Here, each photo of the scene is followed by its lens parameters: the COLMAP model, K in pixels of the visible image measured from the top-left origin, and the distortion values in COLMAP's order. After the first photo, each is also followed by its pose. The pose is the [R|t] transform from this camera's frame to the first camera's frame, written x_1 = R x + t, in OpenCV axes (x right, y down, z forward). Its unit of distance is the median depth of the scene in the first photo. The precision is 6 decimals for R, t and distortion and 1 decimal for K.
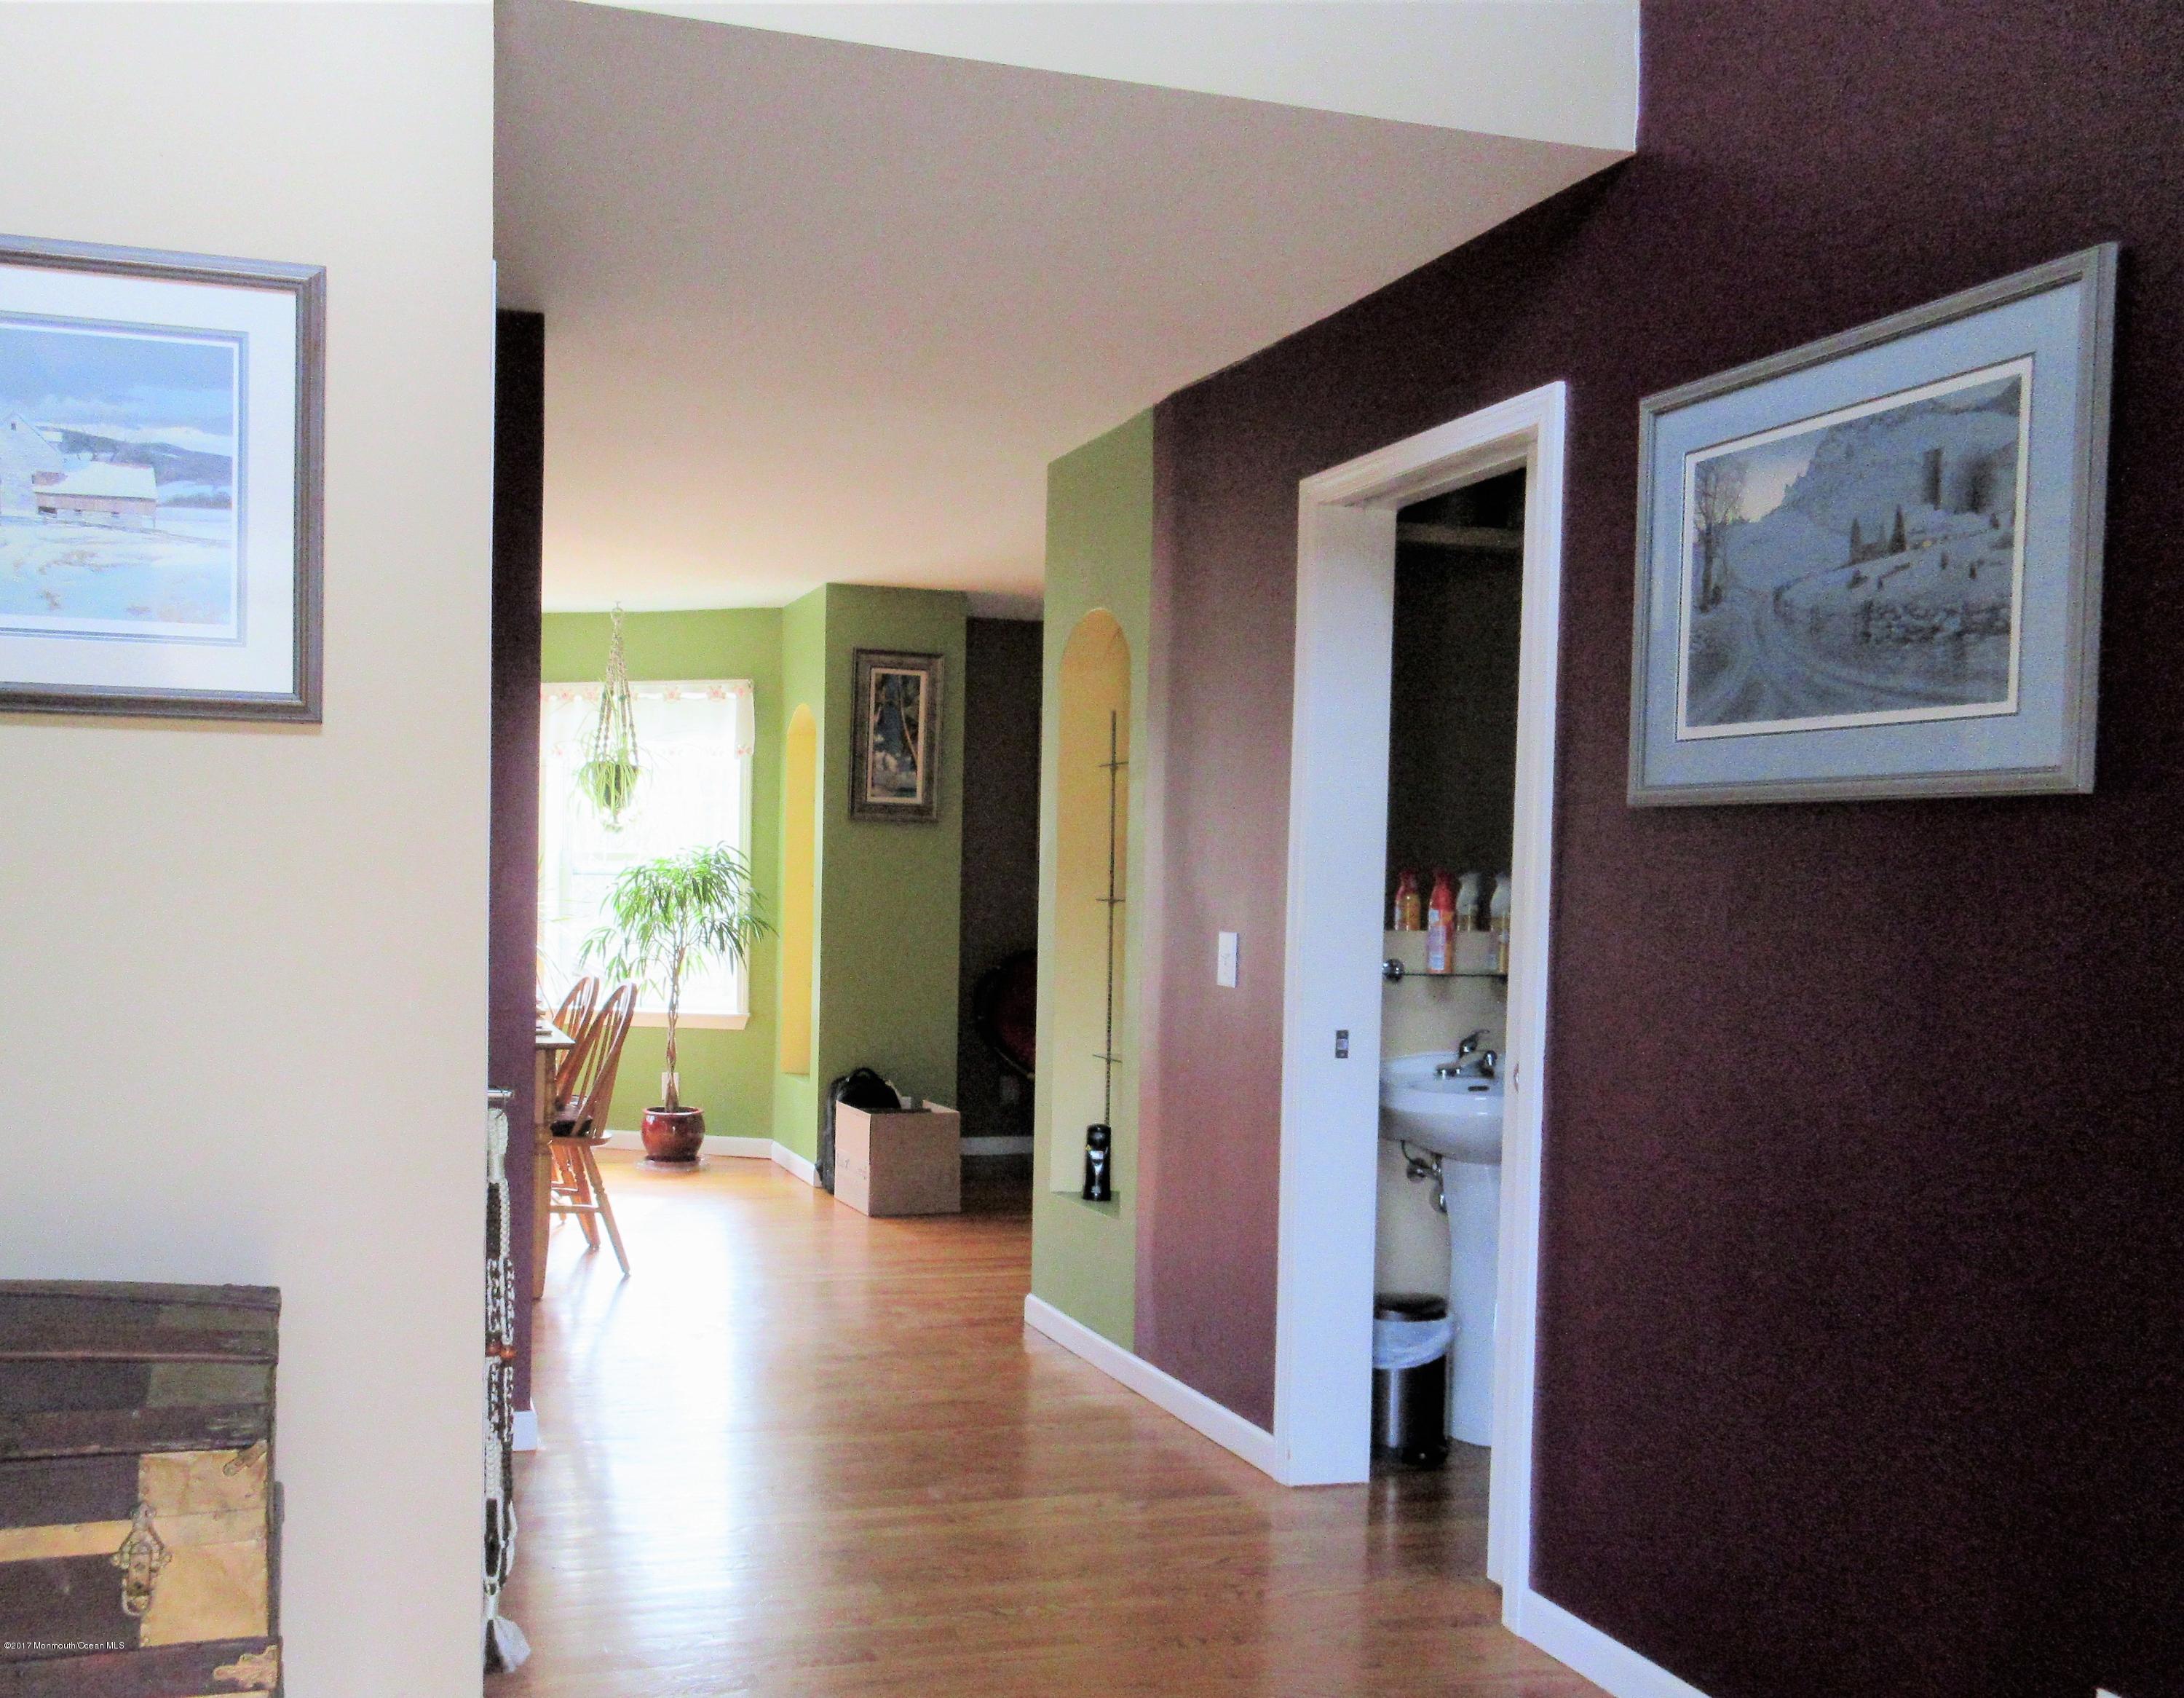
lens RADIAL K [[2052.5, 0, 1092.0], [0, 2052.5, 849.0], [0, 0, 1]] dist [0.006991, 0.002342]
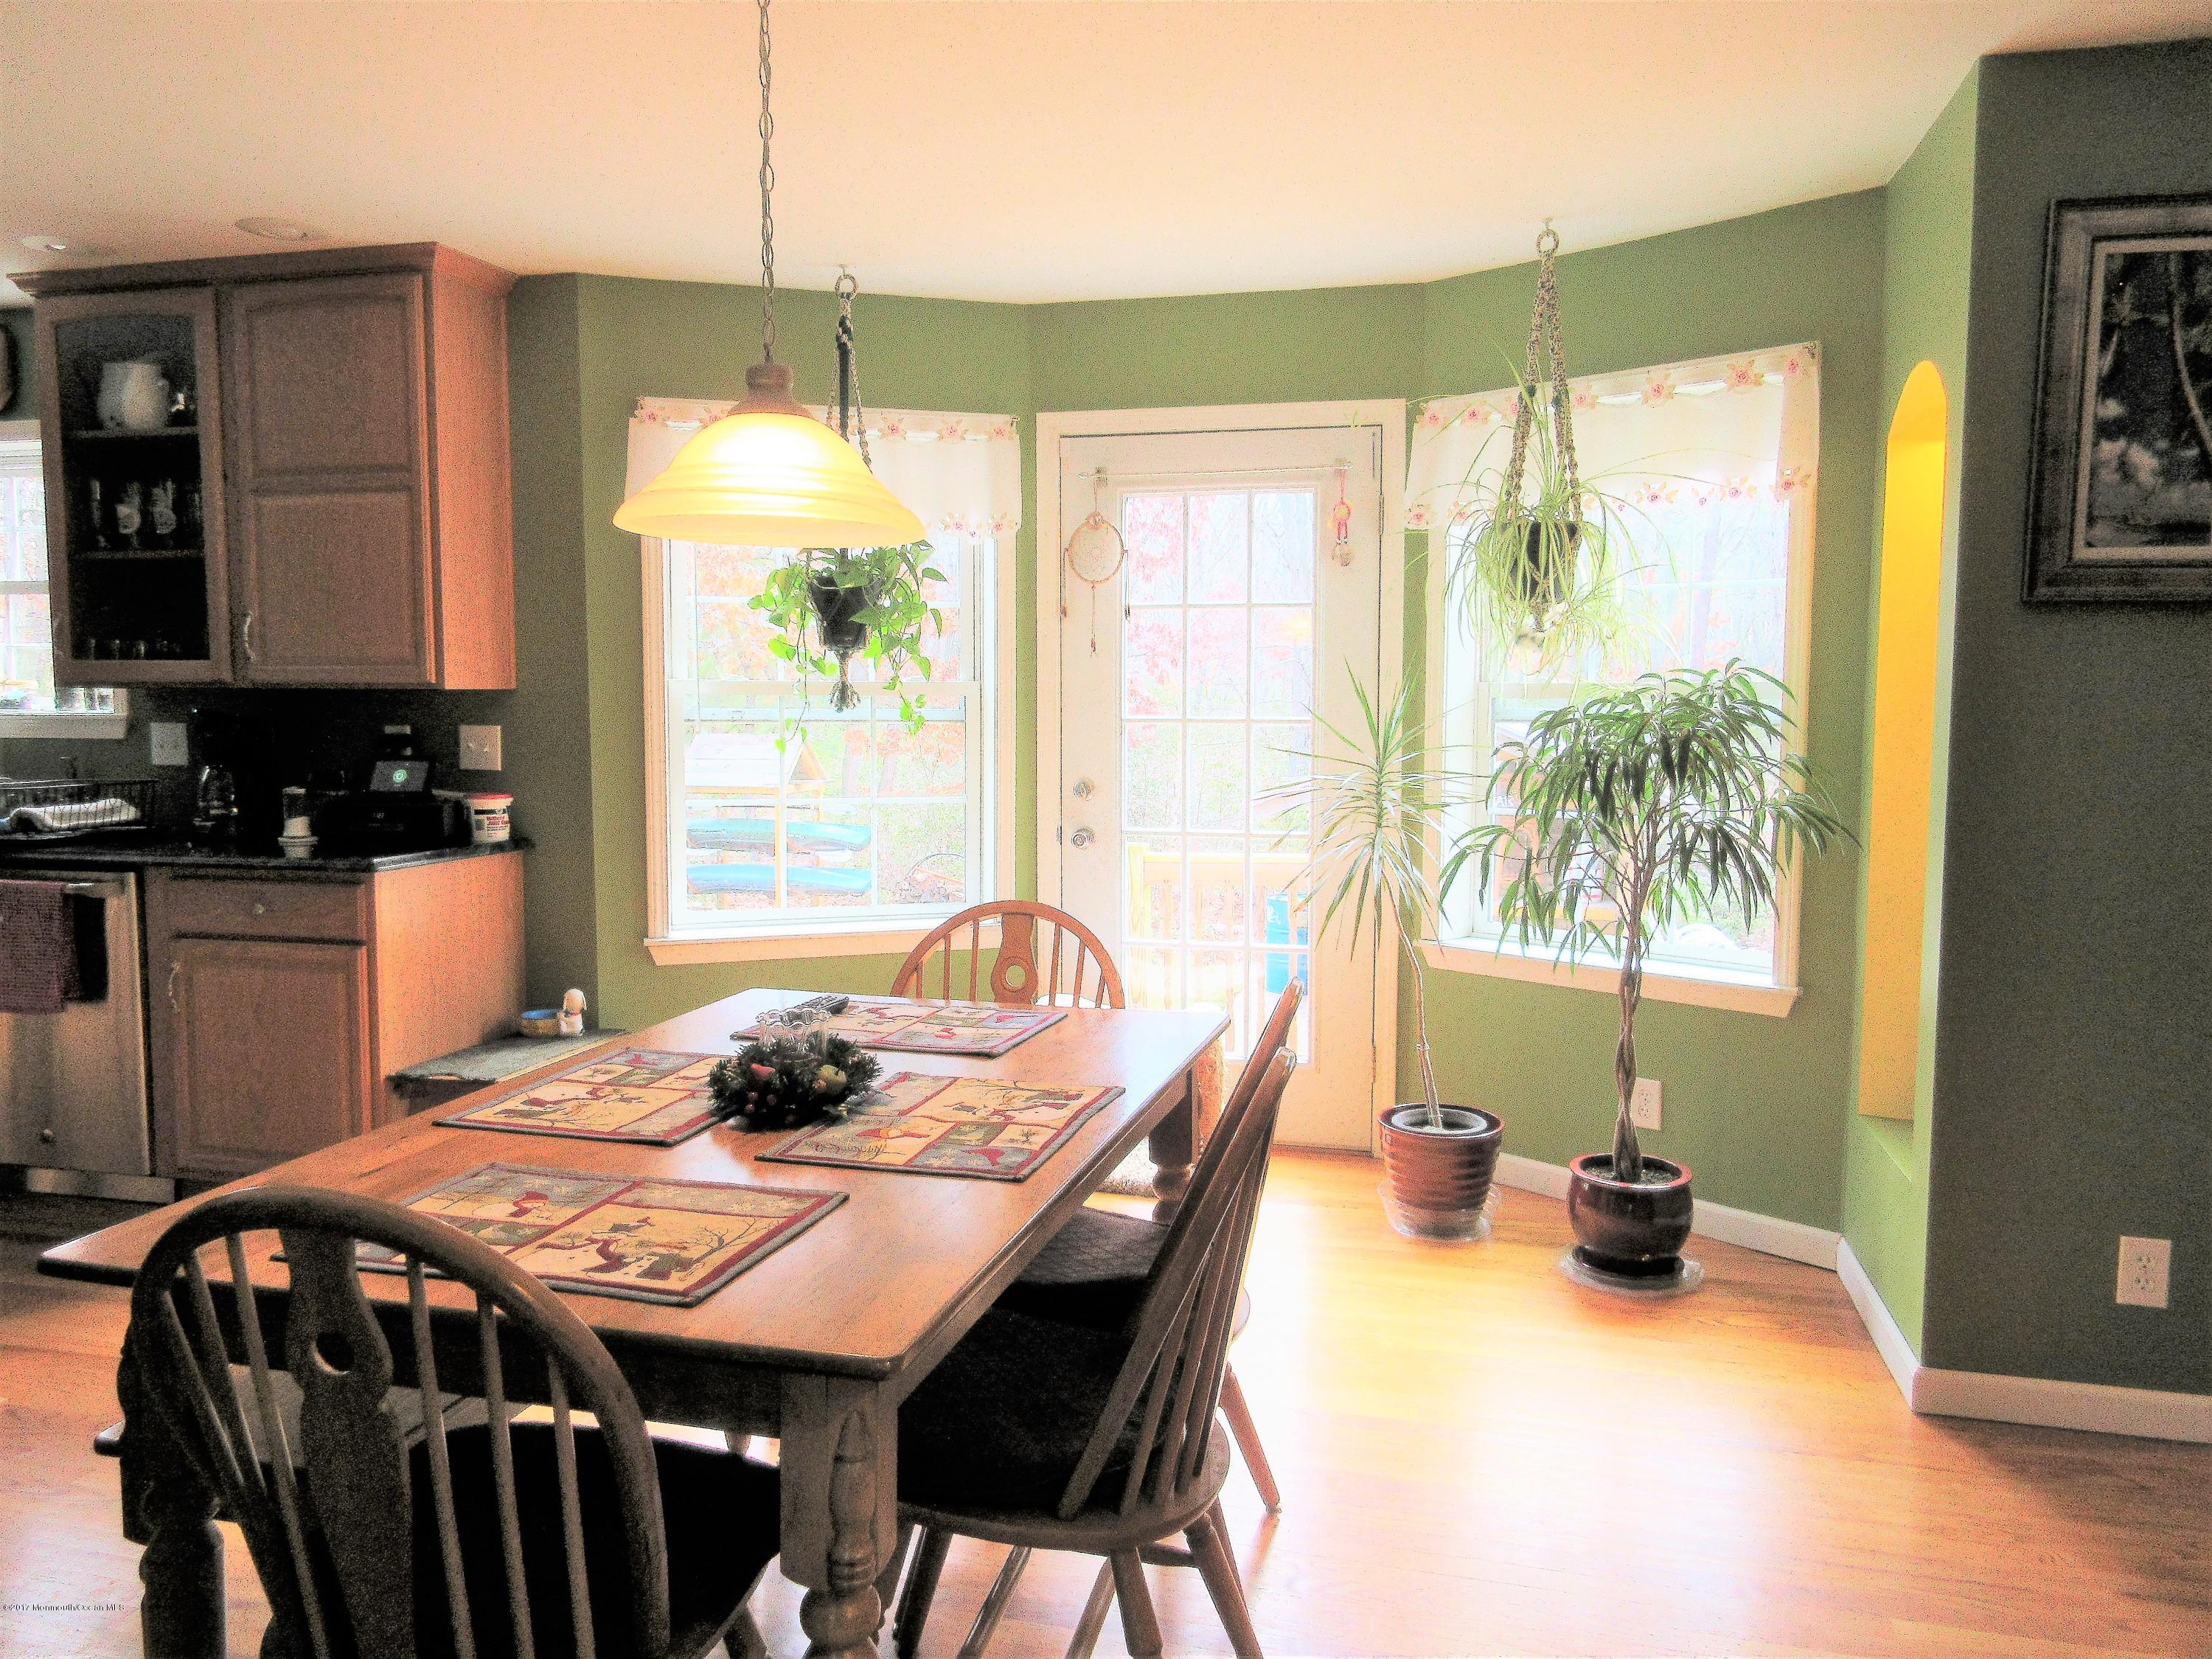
lens RADIAL K [[1679.1, 0, 1108.4], [0, 1679.1, 804.6], [0, 0, 1]] dist [0.035316, 0.000253]
pose [[0.815627, 0.029419, -0.577829, -0.065646], [0.018005, 0.996932, 0.076172, -0.002770], [0.578298, -0.072532, 0.812595, 0.576870]]
